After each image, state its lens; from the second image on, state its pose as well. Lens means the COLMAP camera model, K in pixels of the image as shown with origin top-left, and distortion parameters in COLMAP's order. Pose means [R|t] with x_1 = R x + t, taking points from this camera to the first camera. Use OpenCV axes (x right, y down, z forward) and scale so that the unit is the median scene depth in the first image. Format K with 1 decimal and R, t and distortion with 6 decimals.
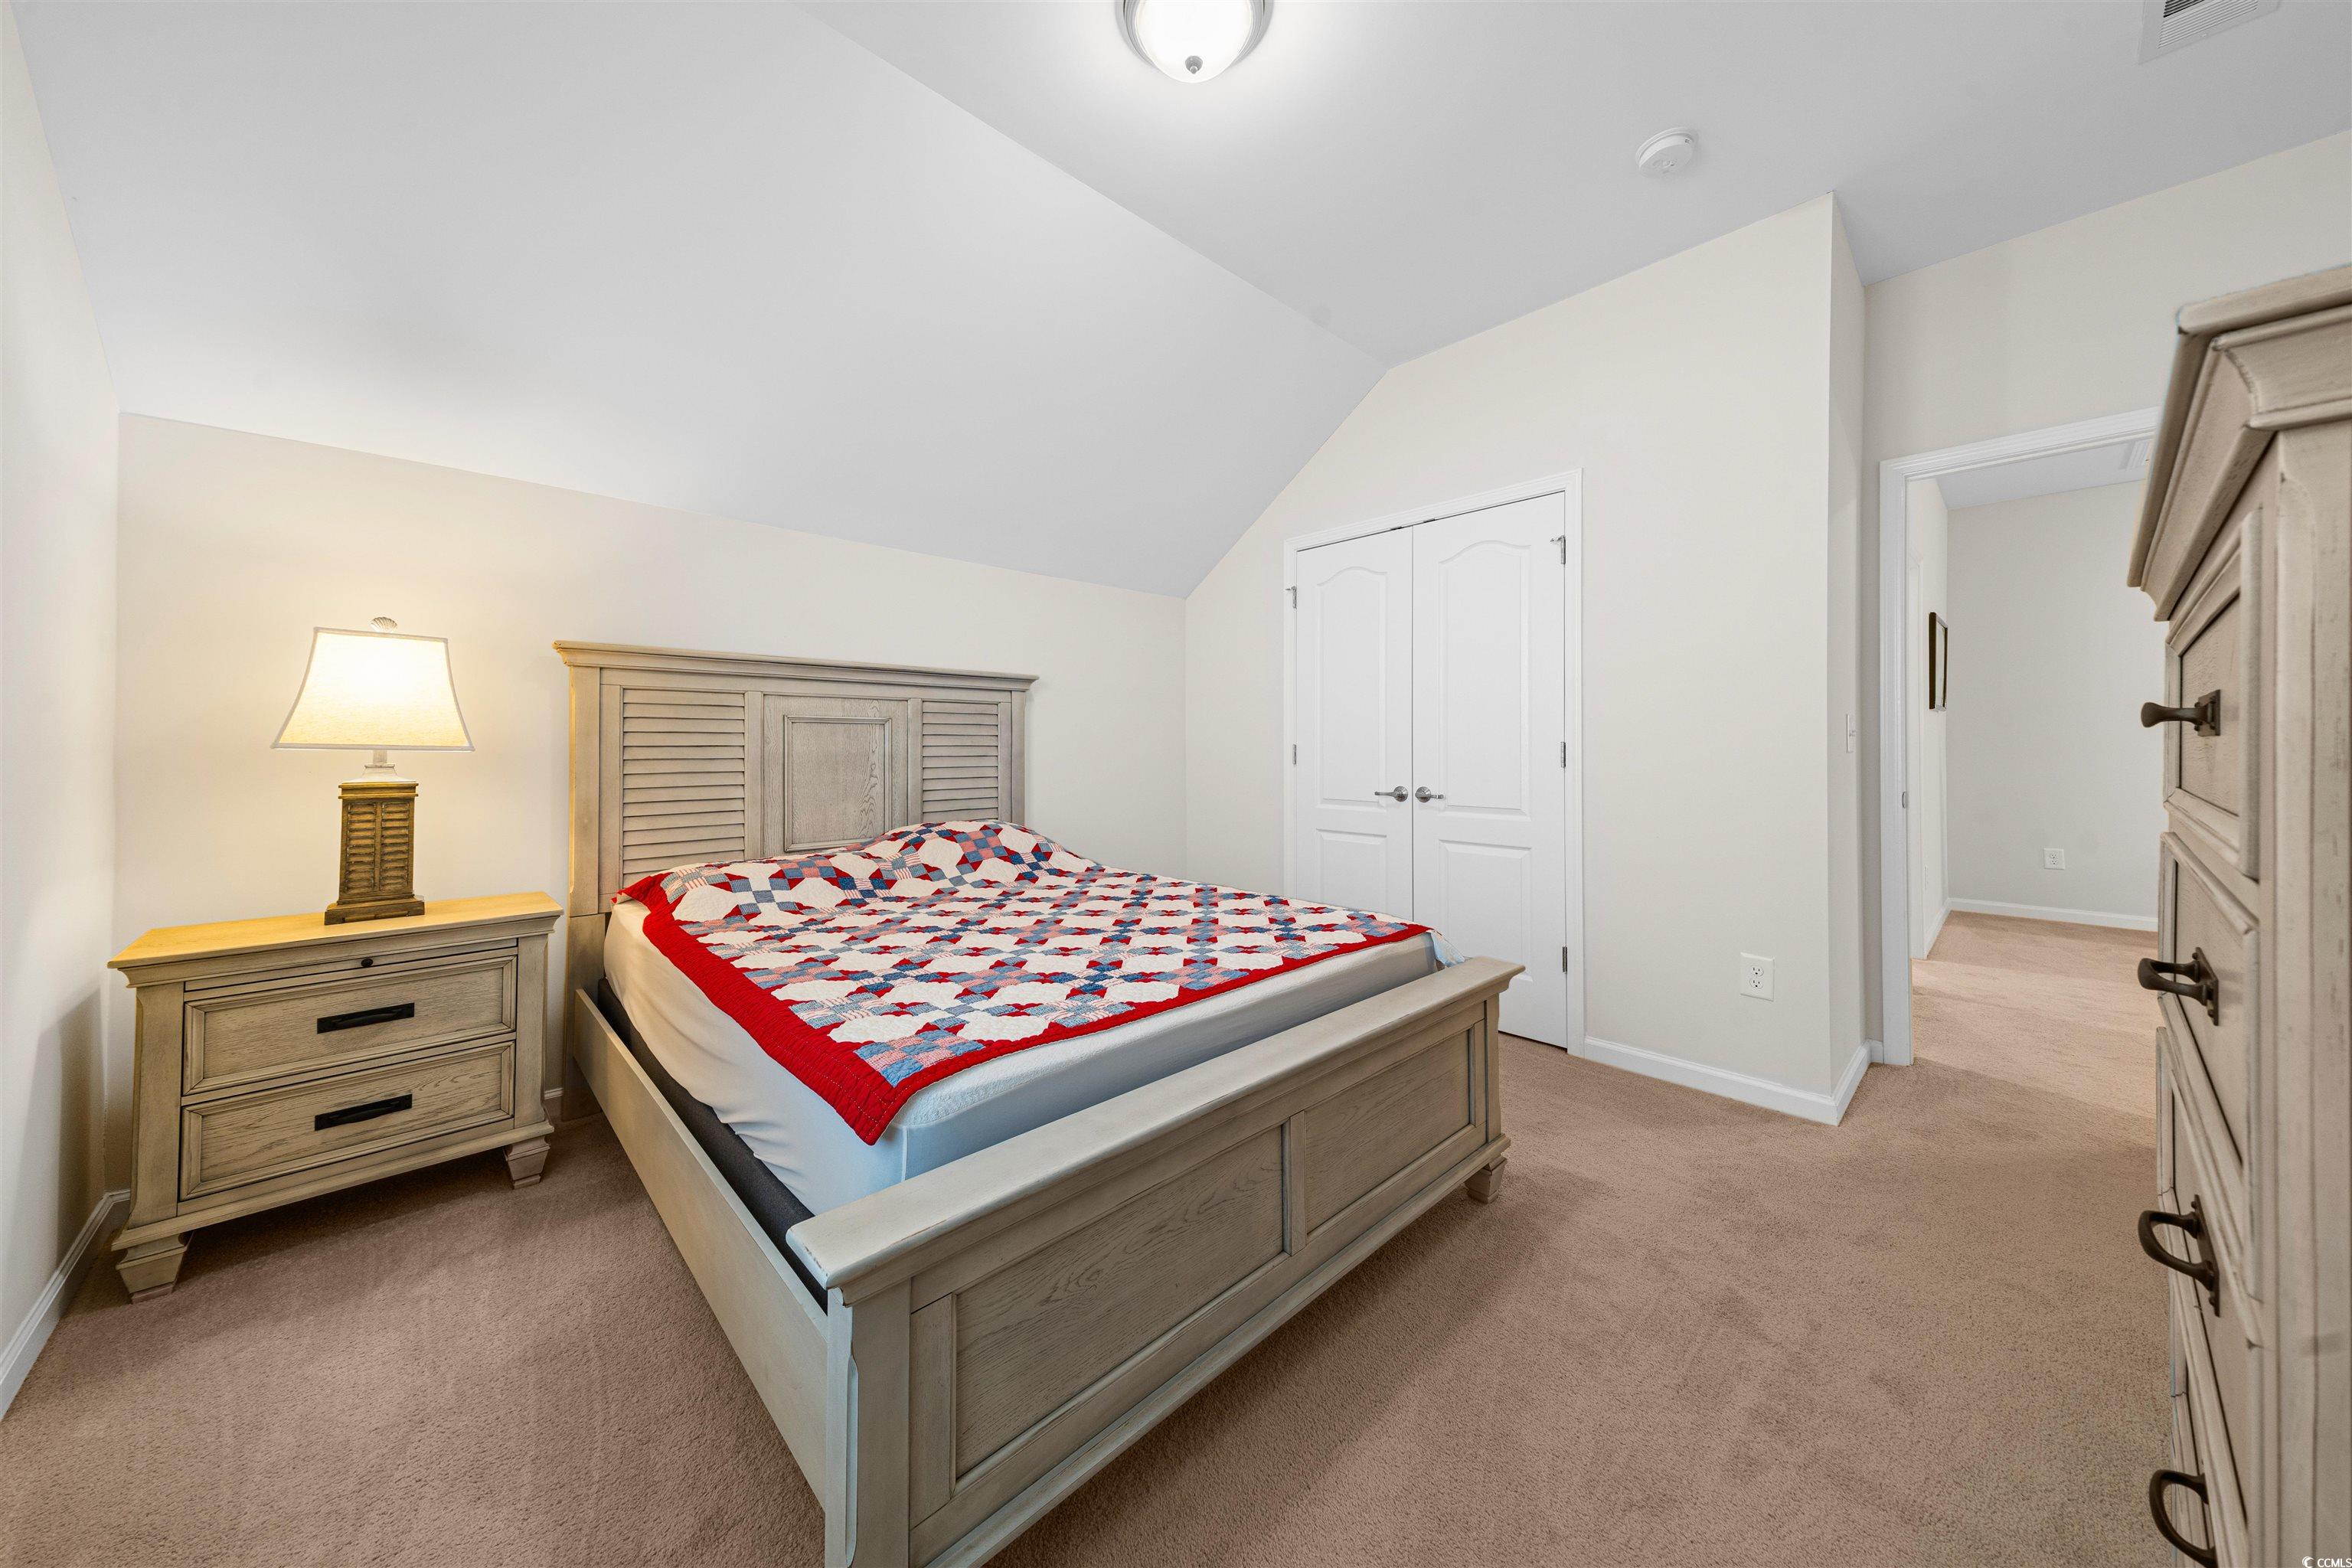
lens RADIAL K [[805.4, 0, 1165.4], [0, 805.4, 740.2], [0, 0, 1]] dist [0.019825, 0.000047]
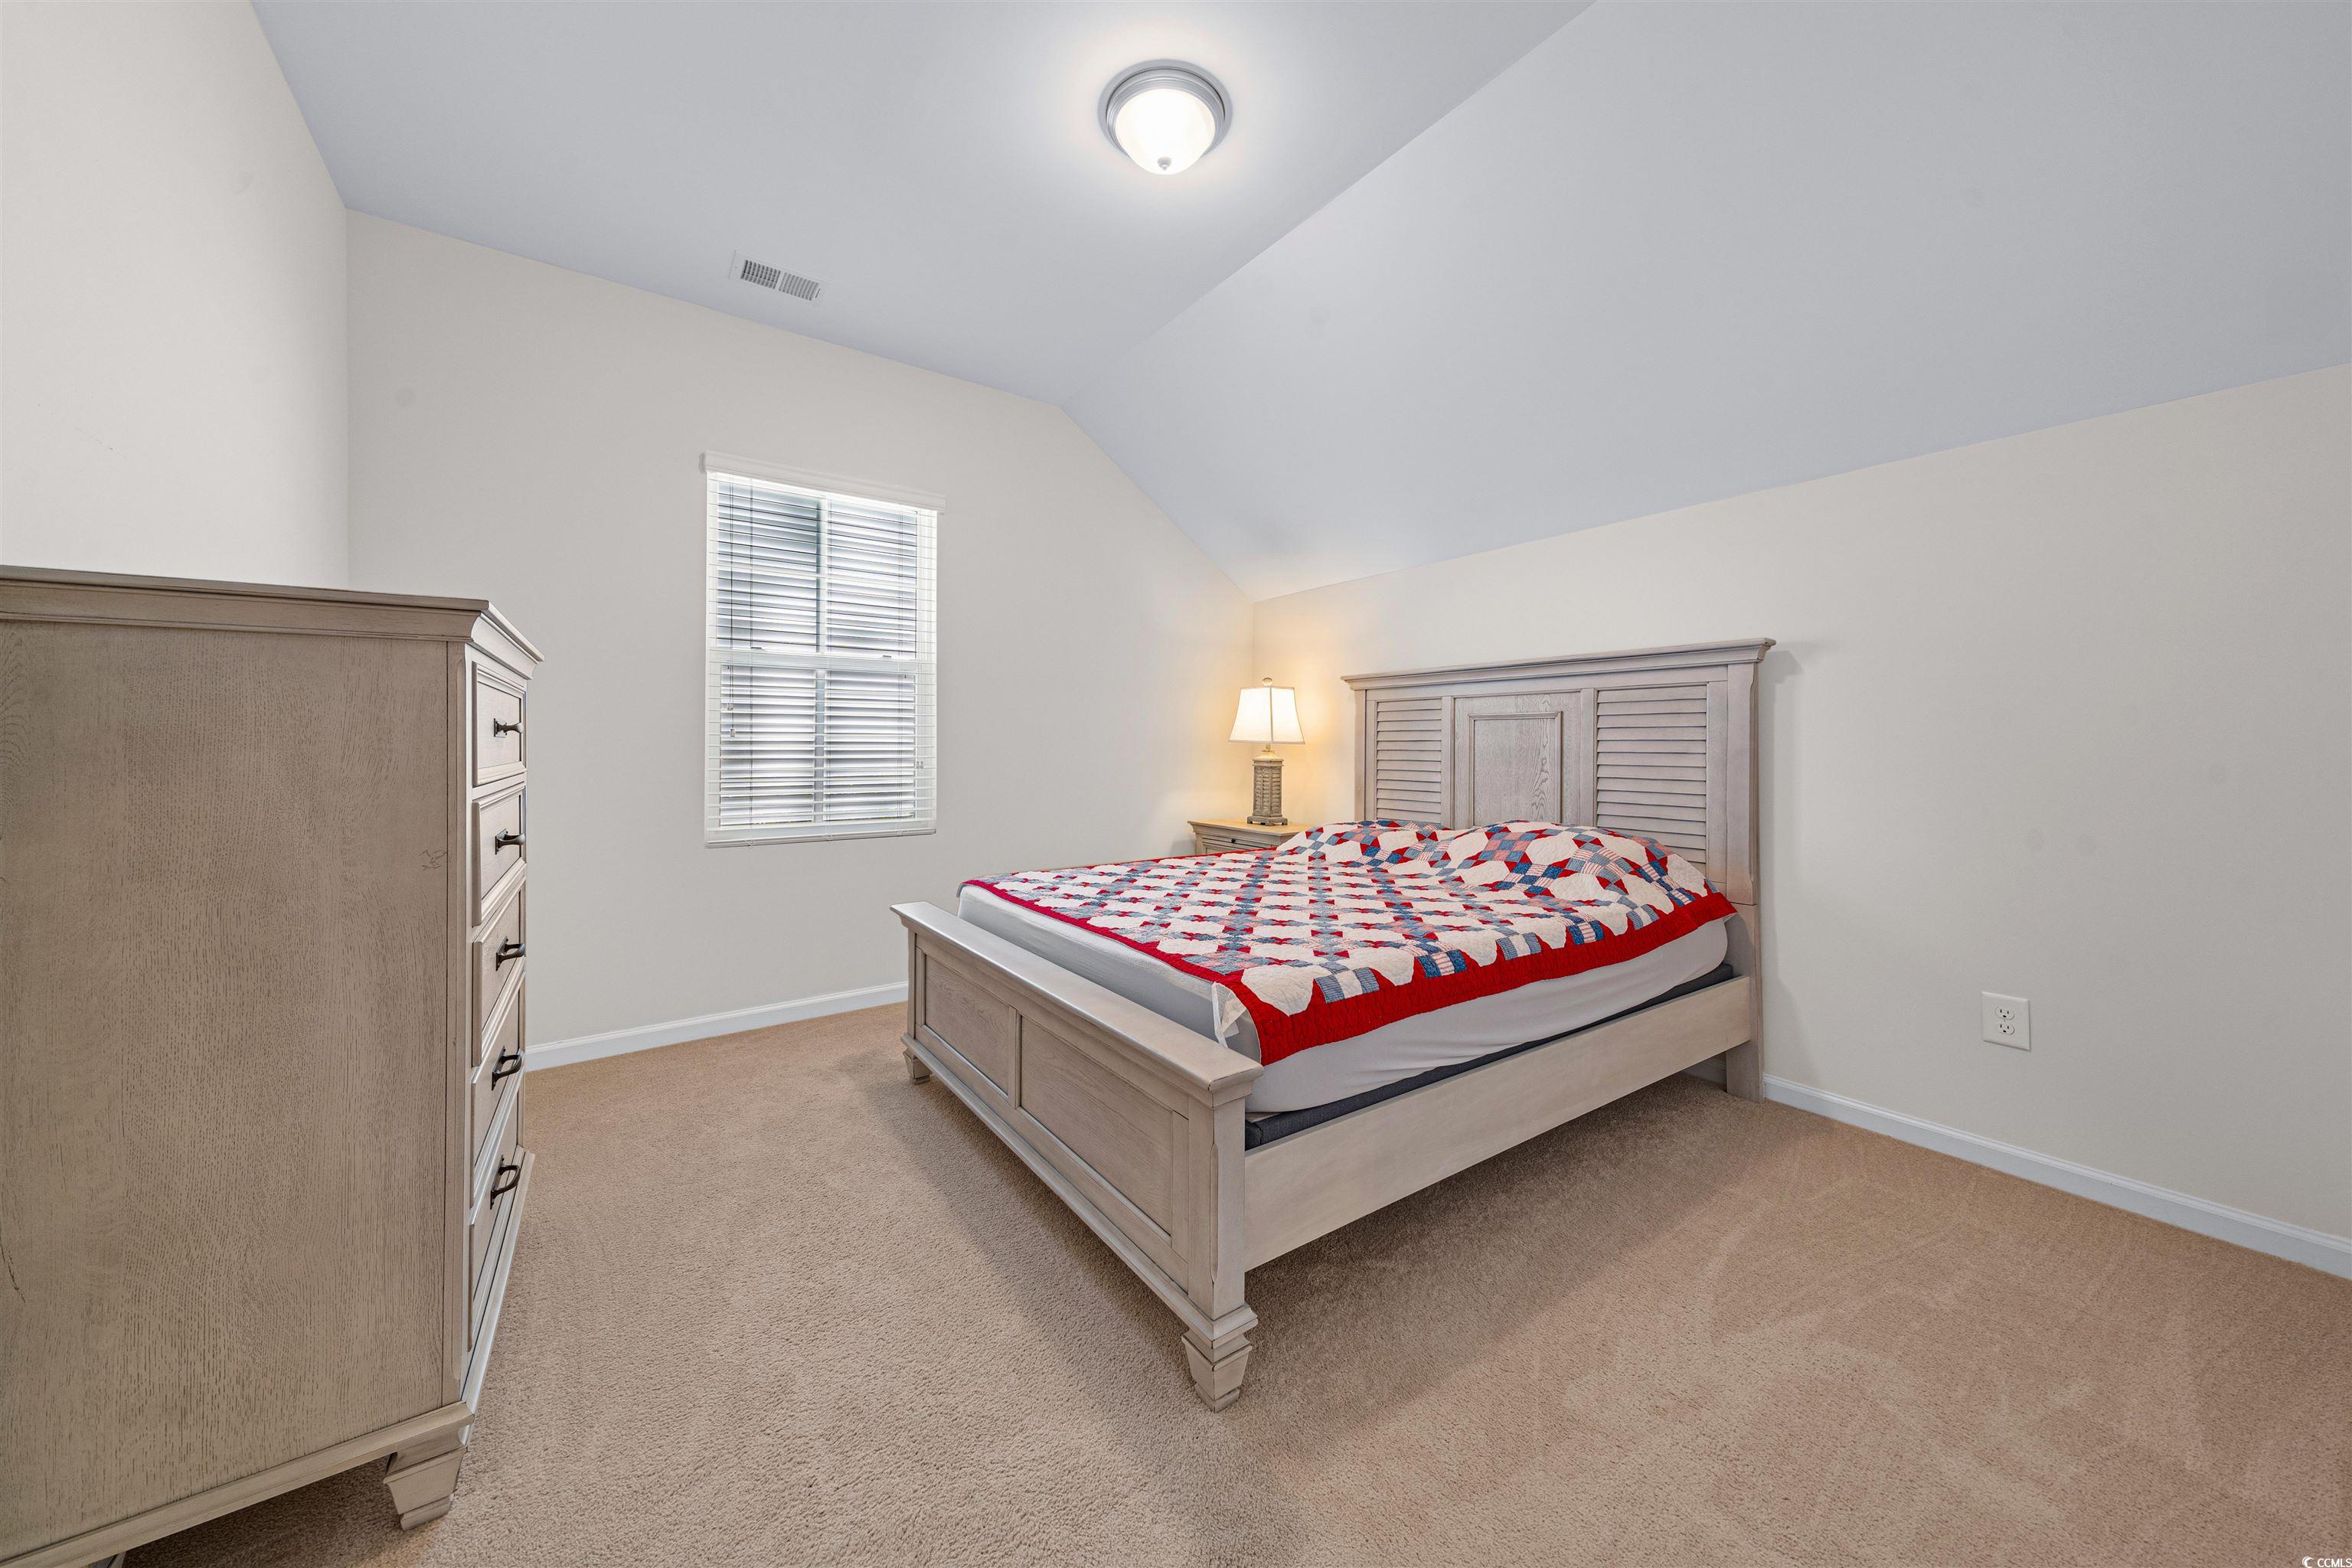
lens RADIAL K [[805.4, 0, 1165.4], [0, 805.4, 740.2], [0, 0, 1]] dist [0.019825, 0.000047]
pose [[-0.144382, -0.002041, -0.989520, 0.839727], [0.007895, 0.999964, -0.003215, 0.007659], [0.989491, -0.008277, -0.144360, 0.824887]]
